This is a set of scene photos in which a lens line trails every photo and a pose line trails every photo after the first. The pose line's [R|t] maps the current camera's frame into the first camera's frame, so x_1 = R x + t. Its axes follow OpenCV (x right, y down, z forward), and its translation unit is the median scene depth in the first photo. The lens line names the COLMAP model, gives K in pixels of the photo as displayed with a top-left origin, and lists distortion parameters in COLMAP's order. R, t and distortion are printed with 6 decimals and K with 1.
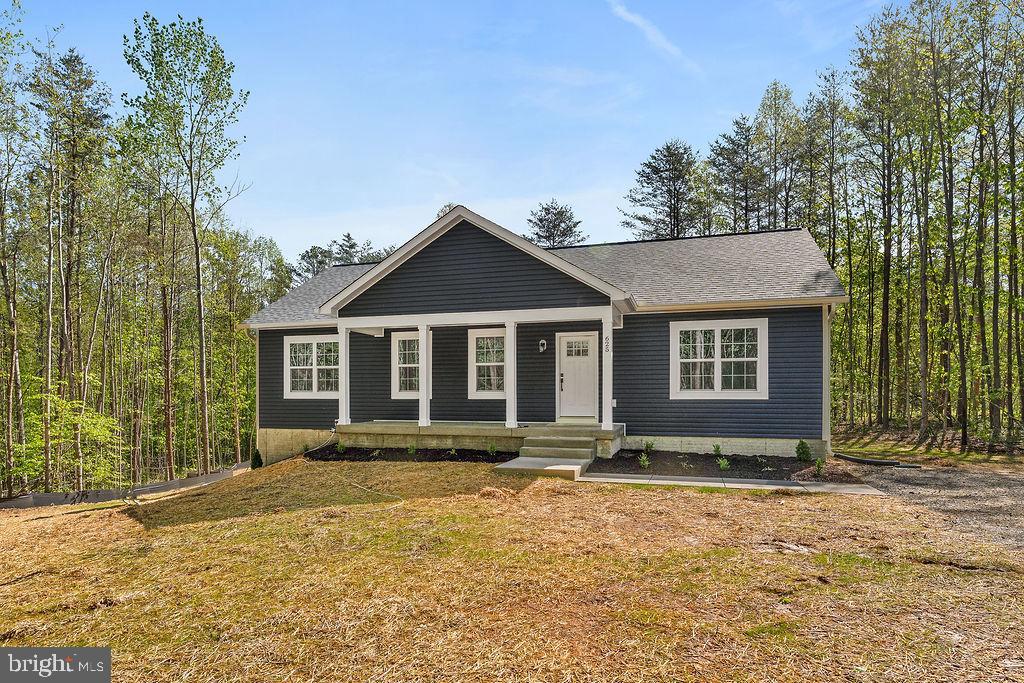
lens RADIAL K [[531.1, 0, 466.3], [0, 531.1, 406.3], [0, 0, 1]] dist [-0.000155, 0.000115]
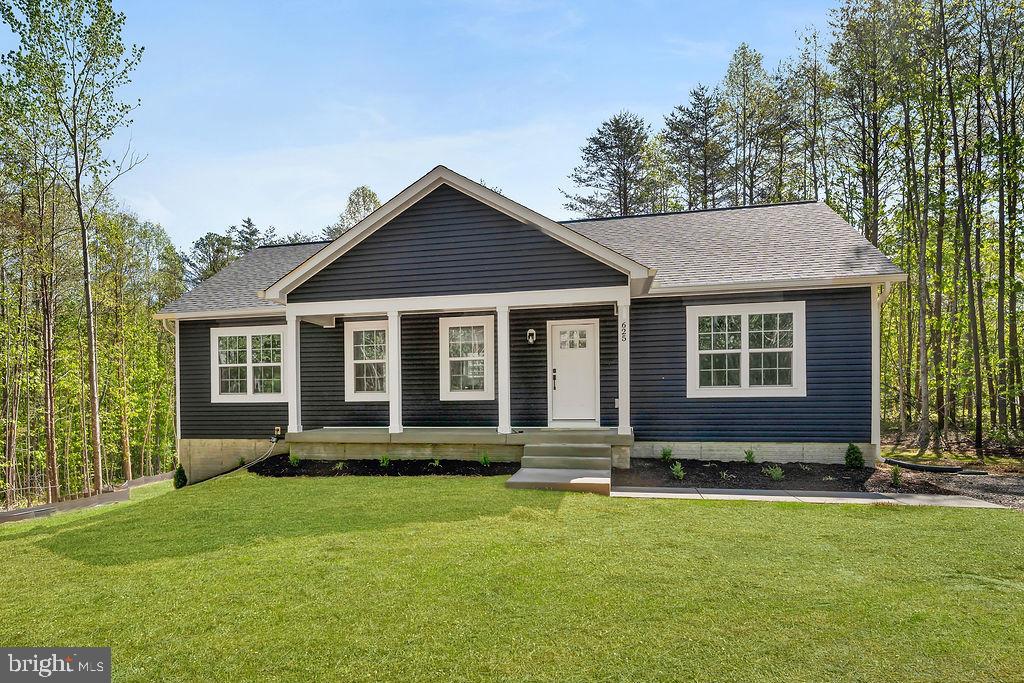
lens RADIAL K [[591.6, 0, 405.9], [0, 591.6, 414.1], [0, 0, 1]] dist [0.001142, 0.000164]
pose [[0.998994, -0.010143, 0.043690, -0.083703], [0.010071, 0.999948, 0.001855, 0.004984], [-0.043706, -0.001413, 0.999043, 0.060510]]
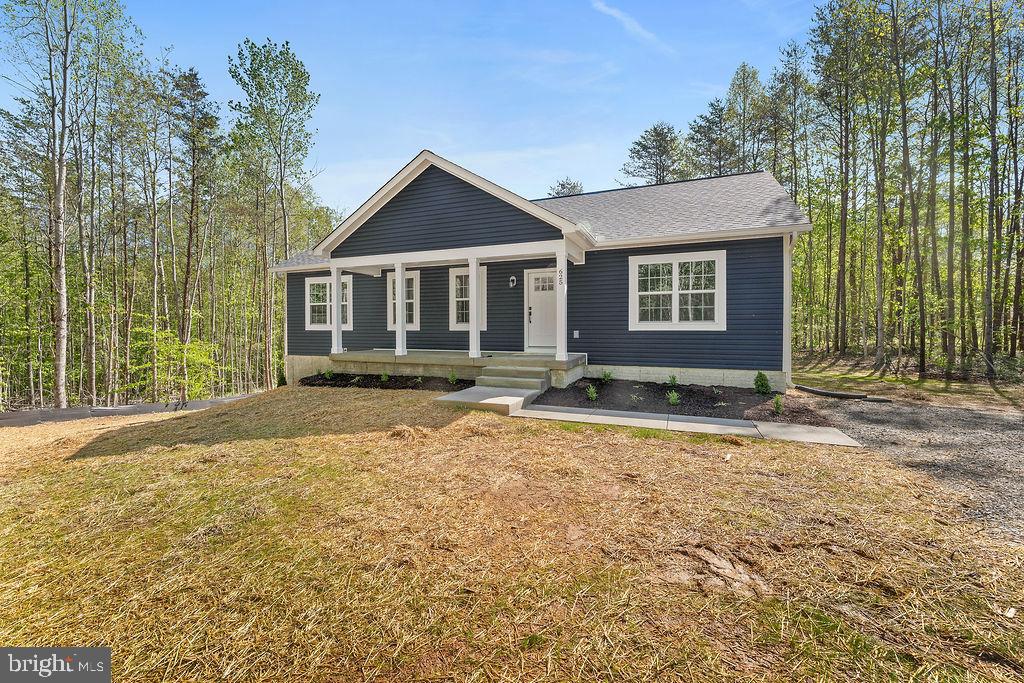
lens RADIAL K [[391.6, 0, 476.7], [0, 391.6, 336.8], [0, 0, 1]] dist [0.001675, 0.000064]
pose [[0.997045, 0.000077, -0.076818, 0.113404], [0.000159, 0.999995, 0.003070, -0.002694], [0.076818, -0.003073, 0.997040, 0.163626]]
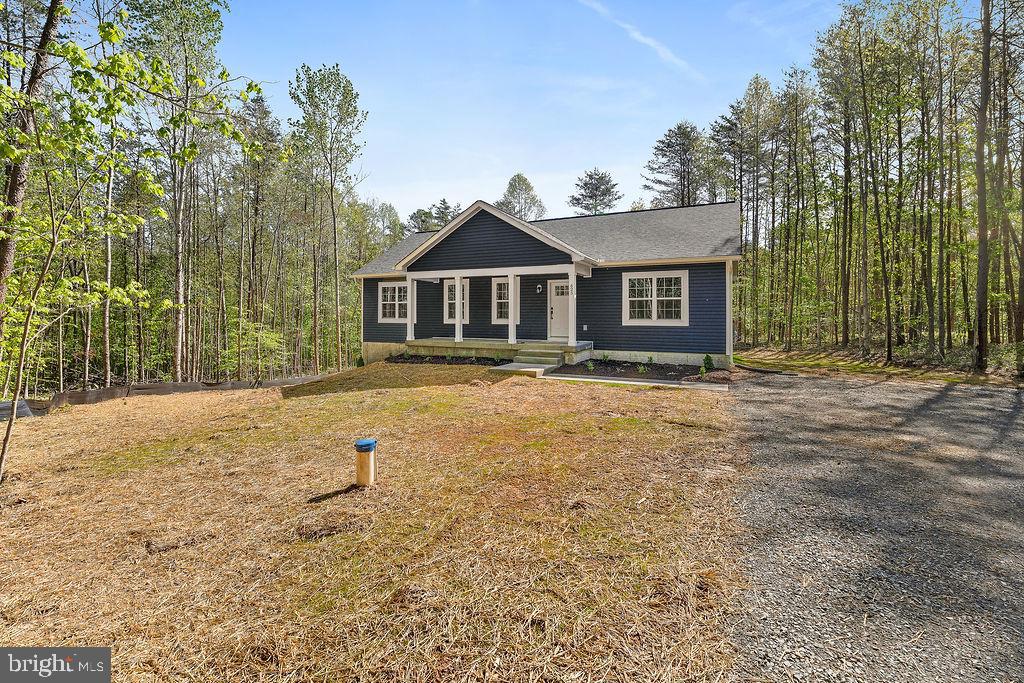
lens RADIAL K [[401.7, 0, 477.5], [0, 401.7, 321.5], [0, 0, 1]] dist [0.000512, 0.000018]
pose [[0.990188, 0.003054, -0.139709, 0.112170], [-0.004353, 0.999950, -0.008991, -0.009511], [0.139675, 0.009511, 0.990152, -0.122378]]
